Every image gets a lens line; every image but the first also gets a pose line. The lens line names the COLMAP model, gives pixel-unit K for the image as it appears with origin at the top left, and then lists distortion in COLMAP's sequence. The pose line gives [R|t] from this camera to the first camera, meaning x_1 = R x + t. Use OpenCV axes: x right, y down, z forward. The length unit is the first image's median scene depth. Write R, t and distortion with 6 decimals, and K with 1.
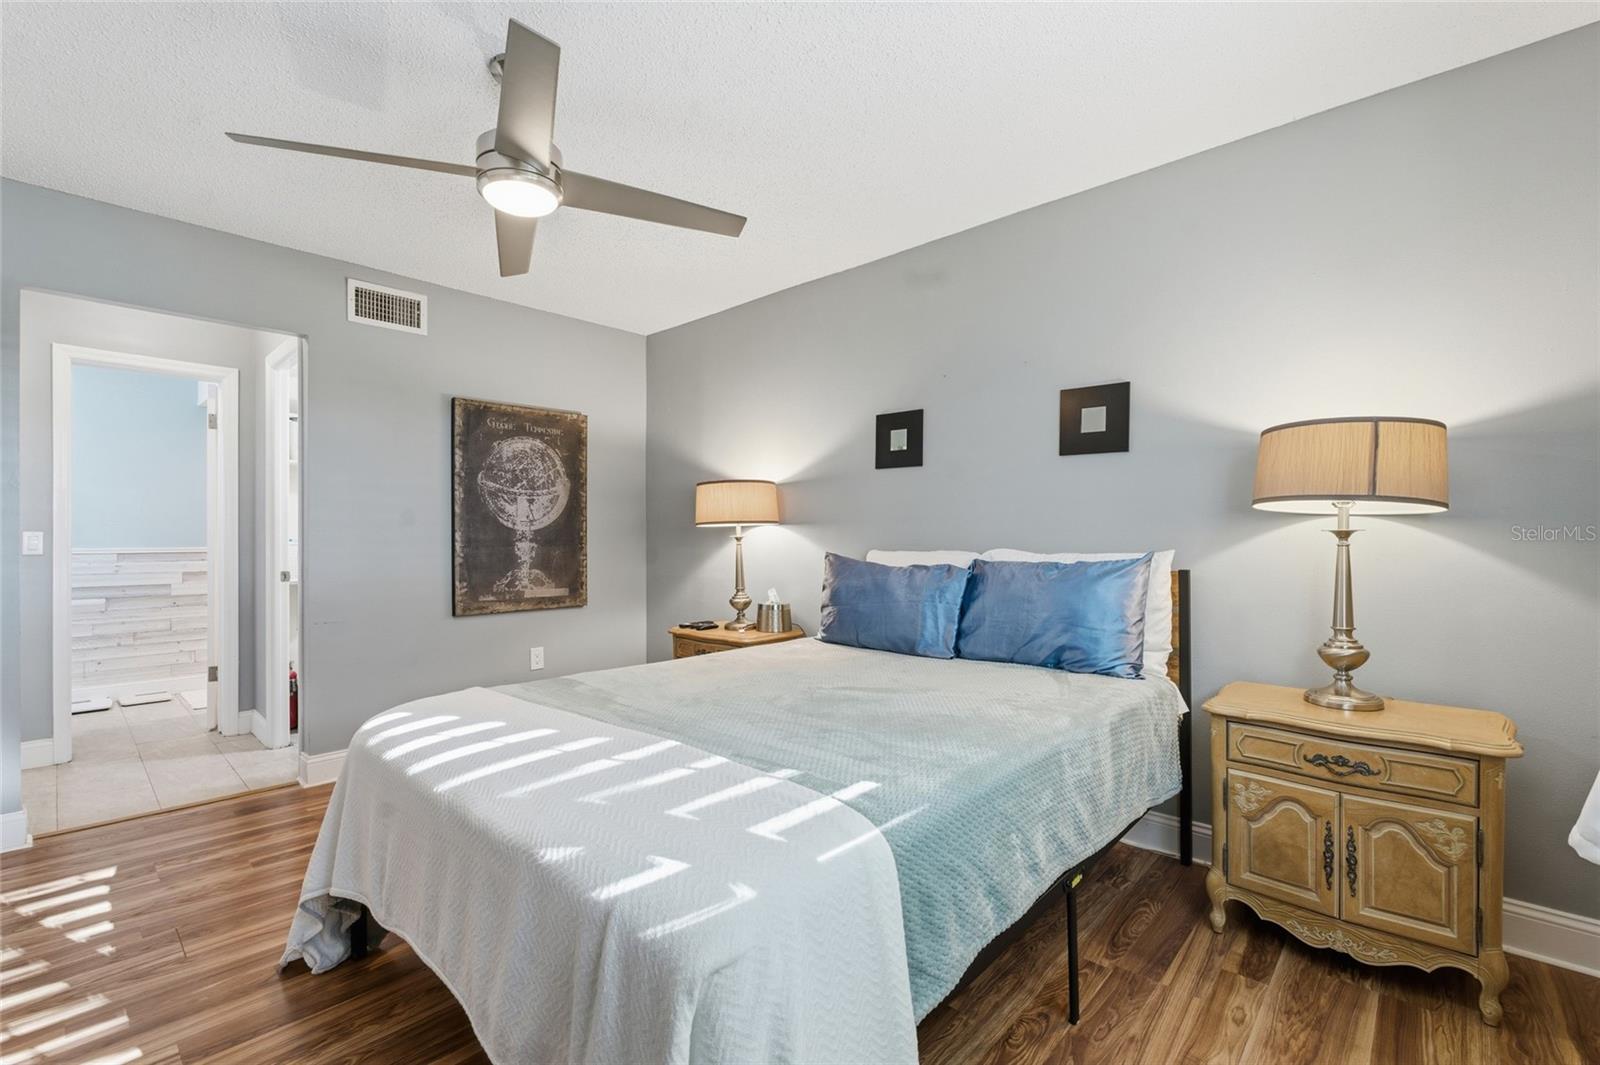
lens RADIAL K [[701.8, 0, 800.2], [0, 701.8, 530.3], [0, 0, 1]] dist [-0.005085, 0.000469]
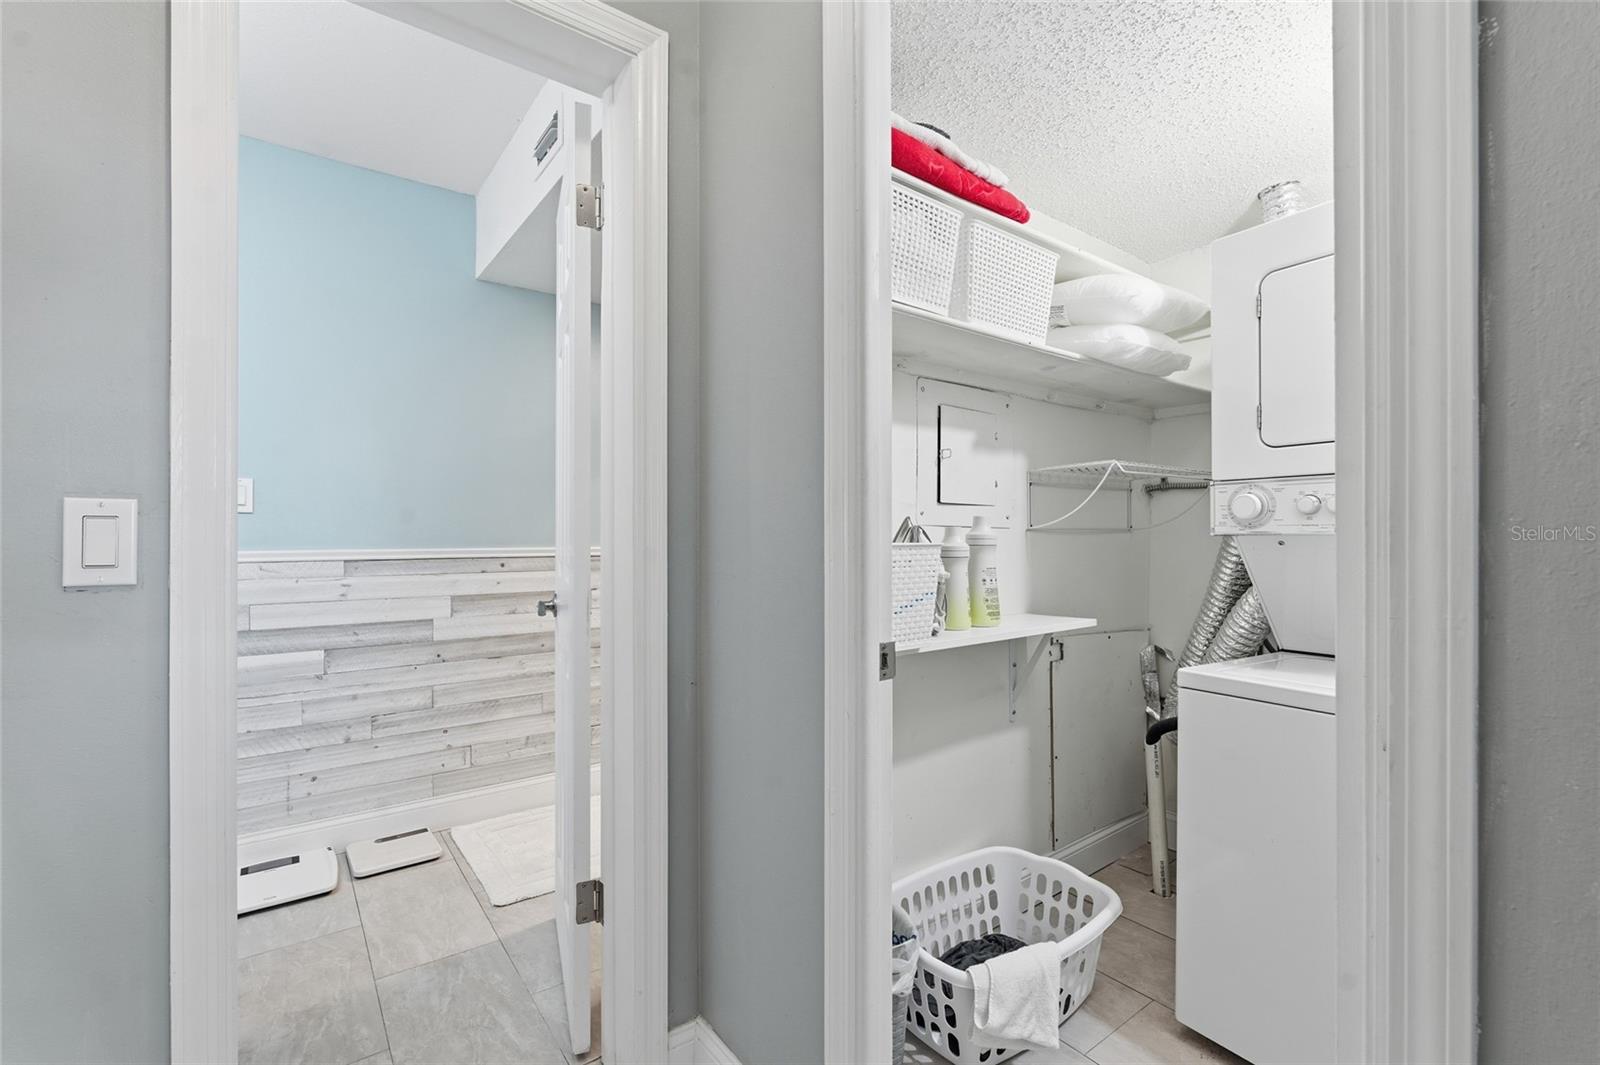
lens RADIAL K [[701.8, 0, 799.6], [0, 701.8, 528.8], [0, 0, 1]] dist [-0.005085, 0.000469]
pose [[0.984904, 0.000125, -0.173100, -0.570541], [0.000118, 0.999999, 0.001394, 0.009709], [0.173100, -0.001394, 0.984903, 0.563134]]
